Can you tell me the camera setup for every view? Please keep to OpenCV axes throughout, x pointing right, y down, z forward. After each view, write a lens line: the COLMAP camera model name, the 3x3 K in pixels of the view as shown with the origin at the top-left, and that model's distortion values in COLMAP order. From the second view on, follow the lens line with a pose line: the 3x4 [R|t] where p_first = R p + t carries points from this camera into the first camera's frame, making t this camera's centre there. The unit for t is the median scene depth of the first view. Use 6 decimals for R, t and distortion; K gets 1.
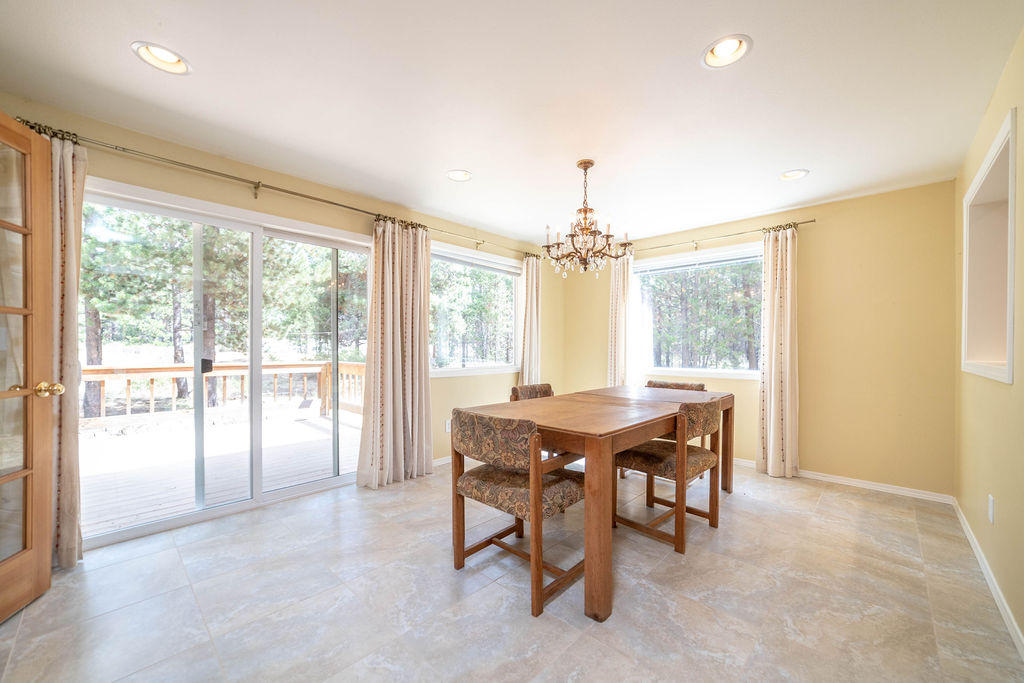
lens RADIAL K [[395.1, 0, 514.3], [0, 395.1, 348.9], [0, 0, 1]] dist [-0.012728, 0.005218]
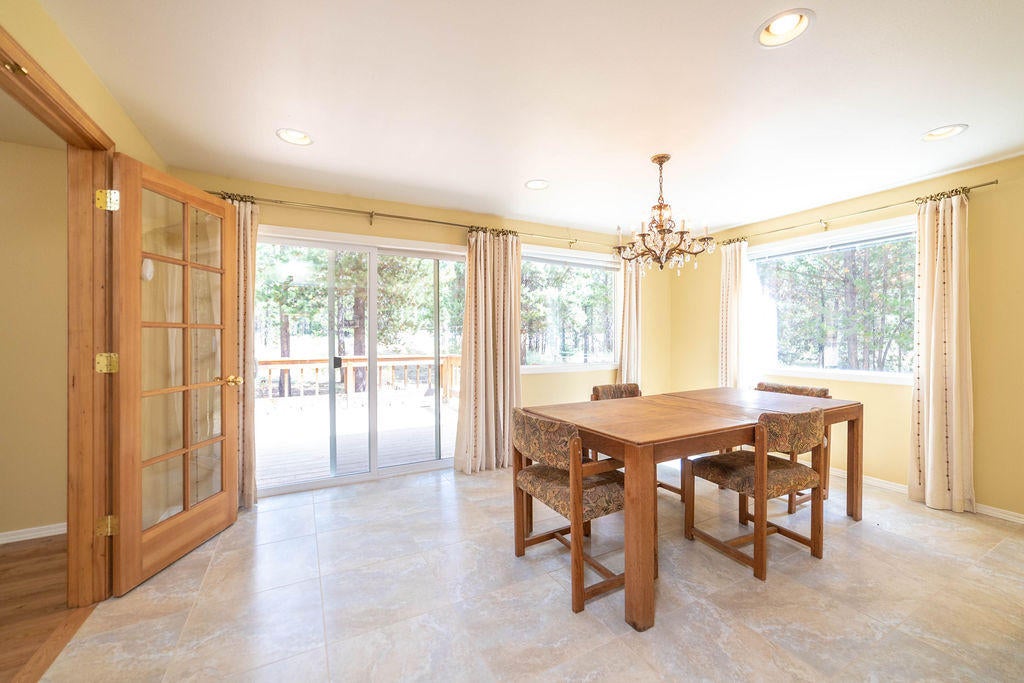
lens RADIAL K [[394.9, 0, 509.4], [0, 394.9, 338.4], [0, 0, 1]] dist [-0.016528, 0.005384]
pose [[0.951638, -0.004164, -0.307193, 0.124753], [0.002389, 0.999978, -0.006152, -0.024365], [0.307212, 0.005121, 0.951627, -0.028165]]
